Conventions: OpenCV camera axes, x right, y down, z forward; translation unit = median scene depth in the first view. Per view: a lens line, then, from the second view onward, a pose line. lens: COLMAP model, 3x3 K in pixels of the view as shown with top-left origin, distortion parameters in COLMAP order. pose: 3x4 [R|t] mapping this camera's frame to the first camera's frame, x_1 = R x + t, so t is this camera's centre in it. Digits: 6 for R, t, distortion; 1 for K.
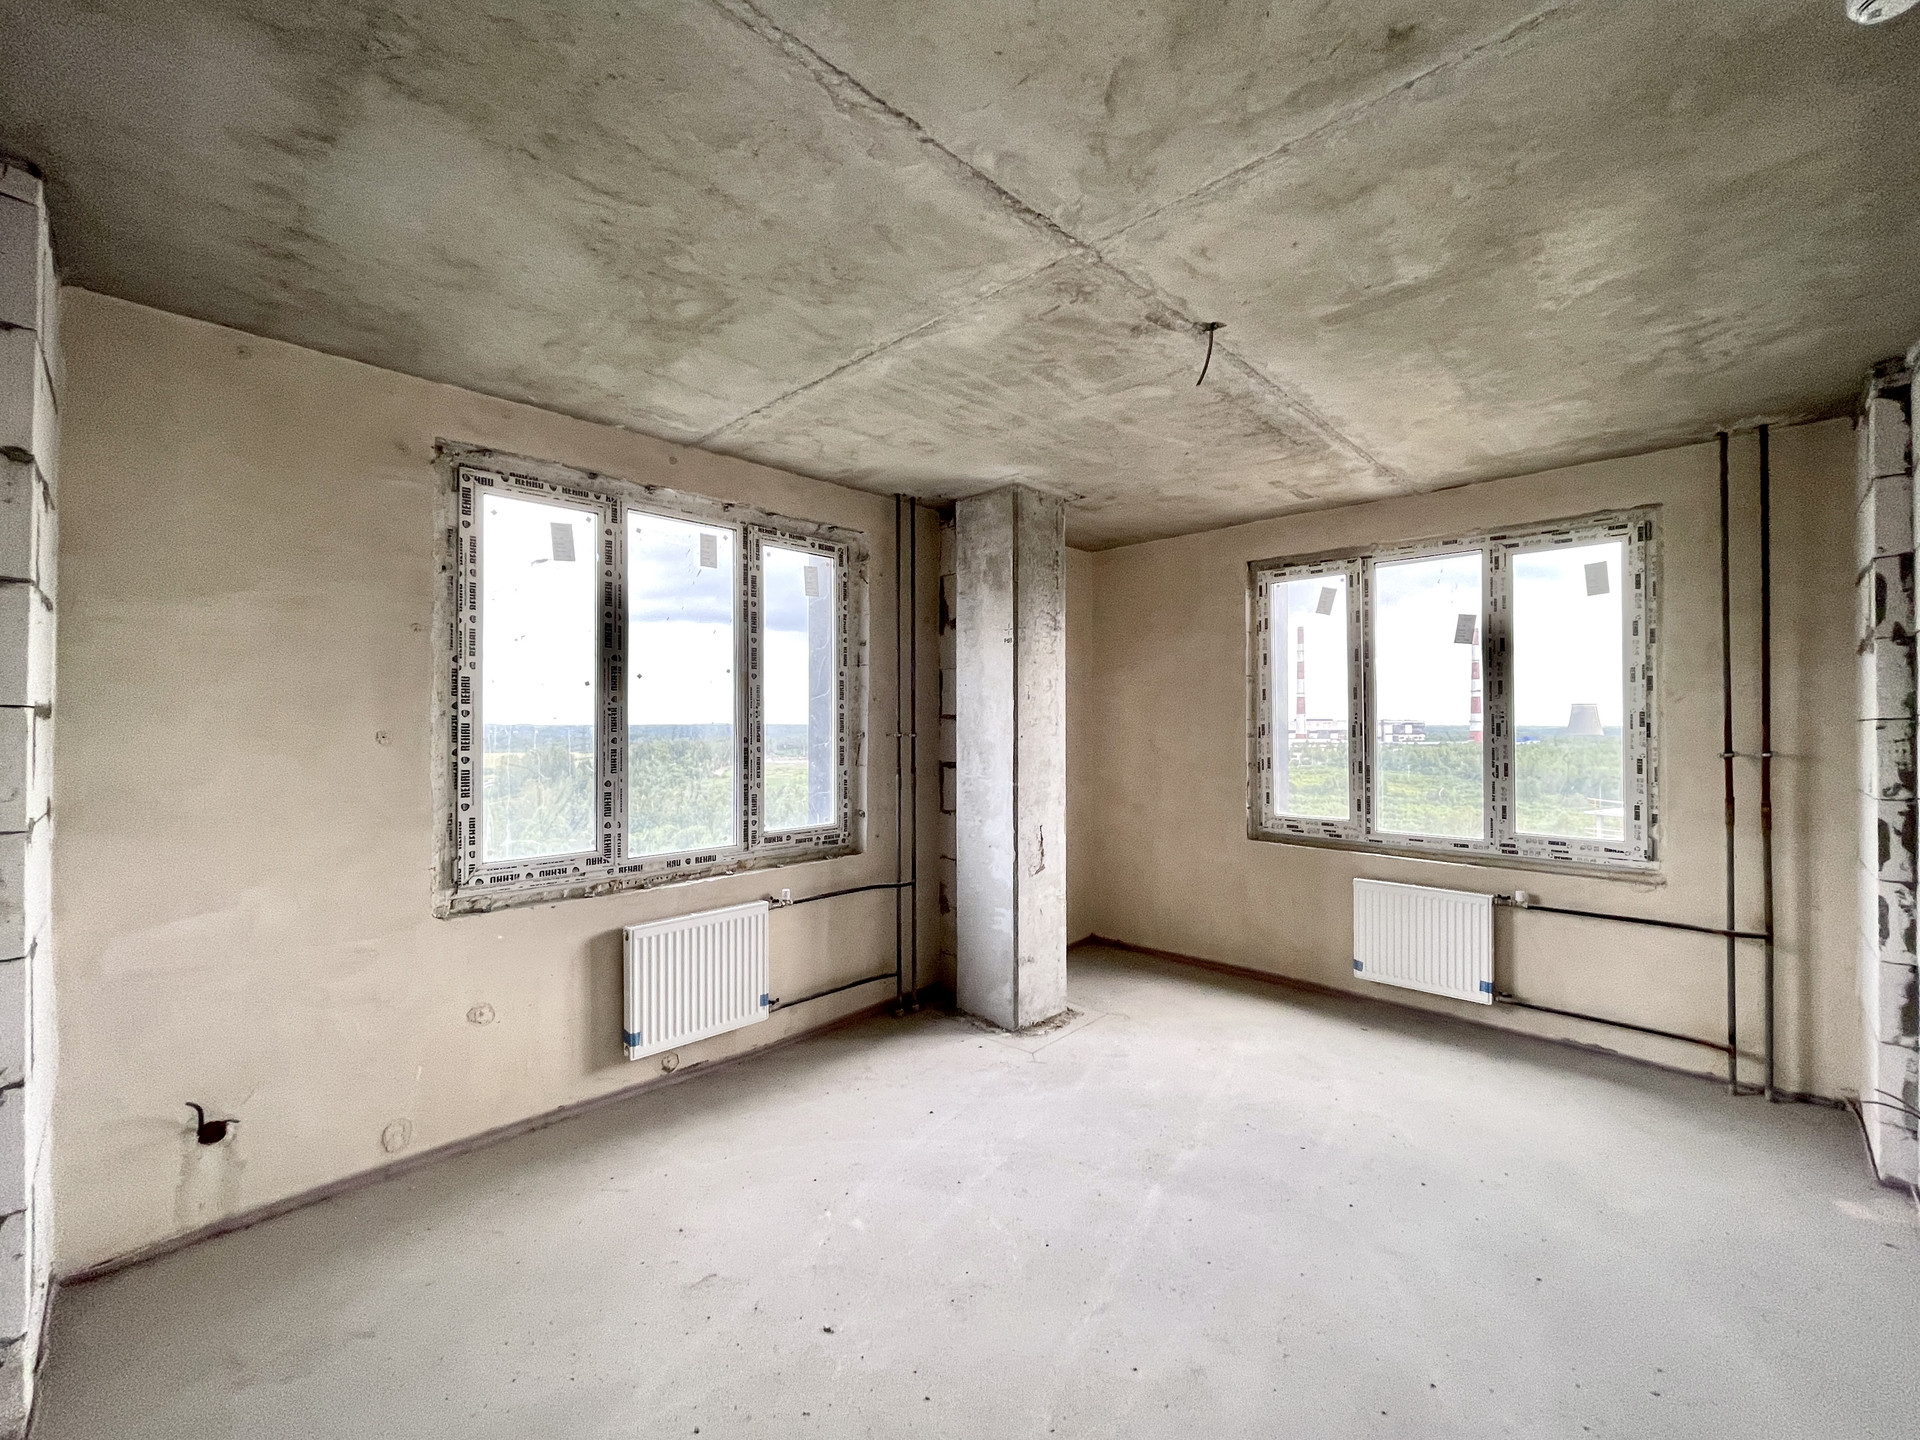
lens RADIAL K [[787.6, 0, 960.0], [0, 787.6, 720.0], [0, 0, 1]] dist [-0.010222, 0.000405]
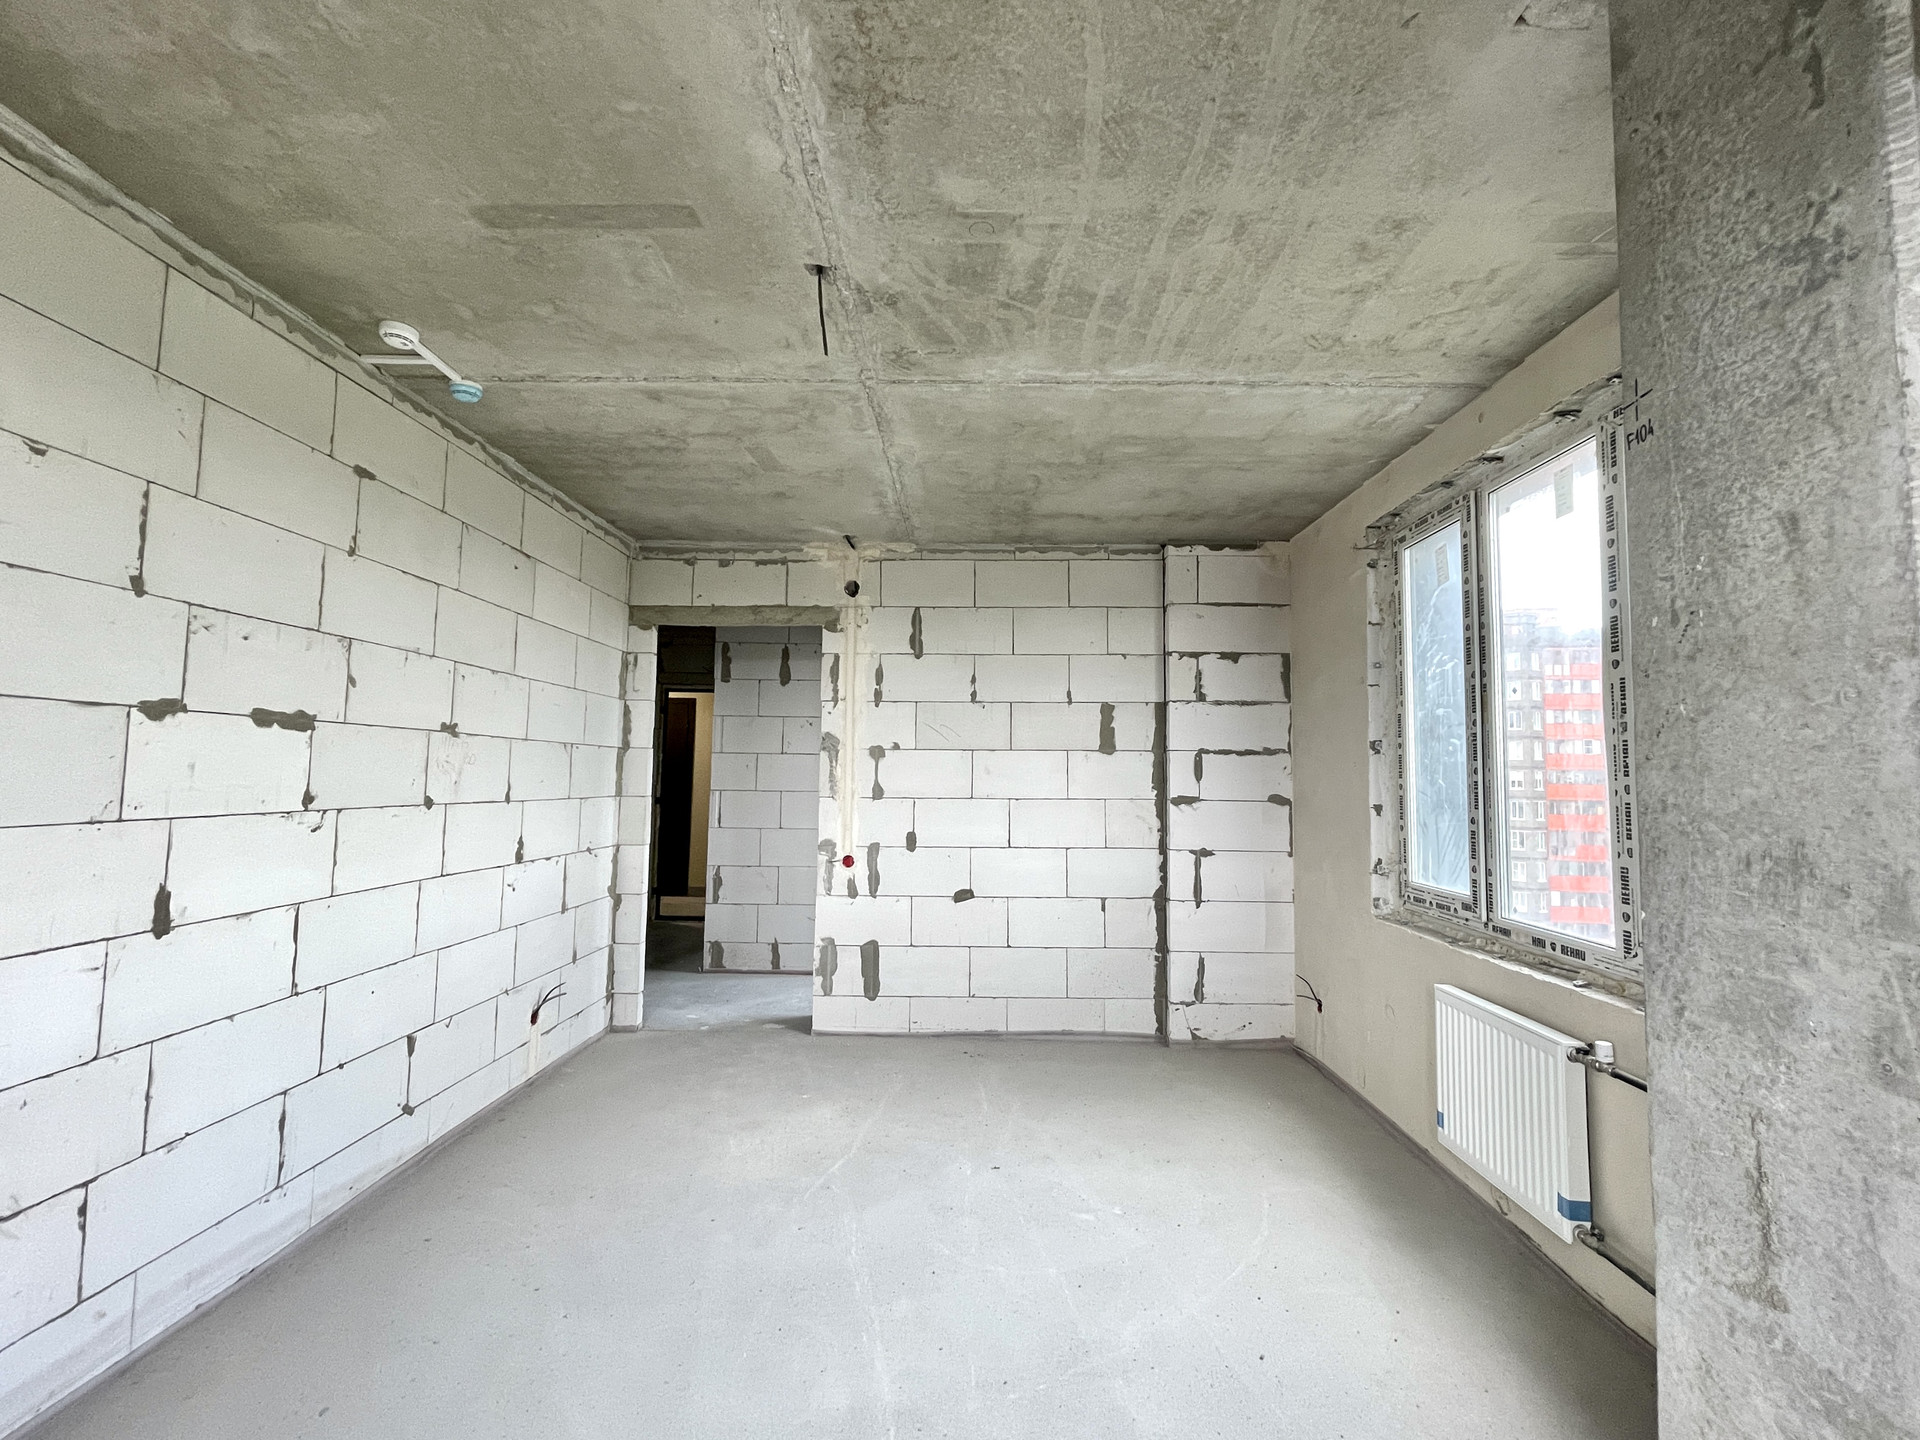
lens RADIAL K [[787.6, 0, 960.0], [0, 787.6, 720.0], [0, 0, 1]] dist [-0.010222, 0.000405]
pose [[-0.717436, -0.058890, -0.694130, 0.622106], [-0.013803, 0.997427, -0.070354, 0.043095], [0.696487, -0.040893, -0.716403, 1.357817]]
